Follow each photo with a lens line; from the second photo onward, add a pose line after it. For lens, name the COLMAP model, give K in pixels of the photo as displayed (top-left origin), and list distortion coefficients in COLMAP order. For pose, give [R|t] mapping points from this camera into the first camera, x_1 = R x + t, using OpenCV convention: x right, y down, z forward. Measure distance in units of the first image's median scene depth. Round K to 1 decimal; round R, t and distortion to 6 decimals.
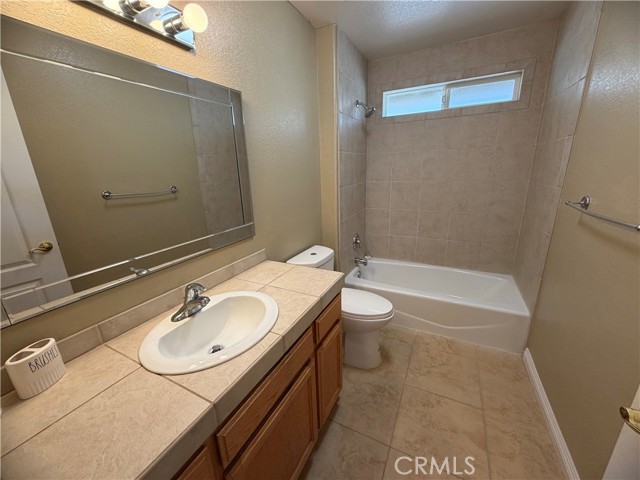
lens RADIAL K [[254.7, 0, 318.4], [0, 254.7, 240.6], [0, 0, 1]] dist [-0.000297, -0.000260]
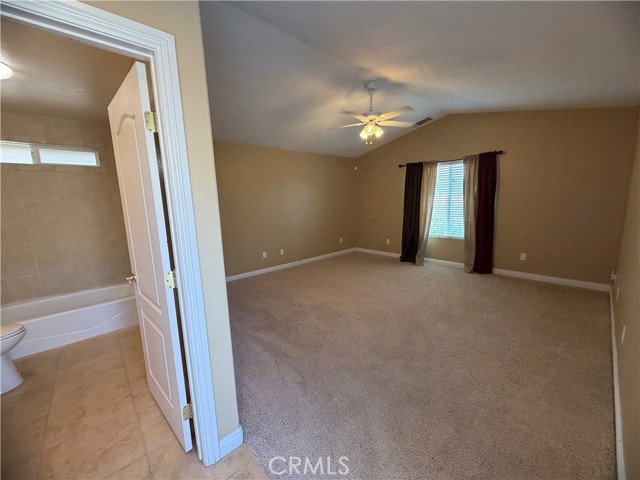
lens RADIAL K [[254.7, 0, 320.5], [0, 254.7, 239.8], [0, 0, 1]] dist [-0.000297, -0.000260]
pose [[0.348162, -0.121464, 0.929532, -0.211958], [0.282963, 0.958936, 0.019321, 0.198718], [-0.893709, 0.256297, 0.368235, -0.588150]]
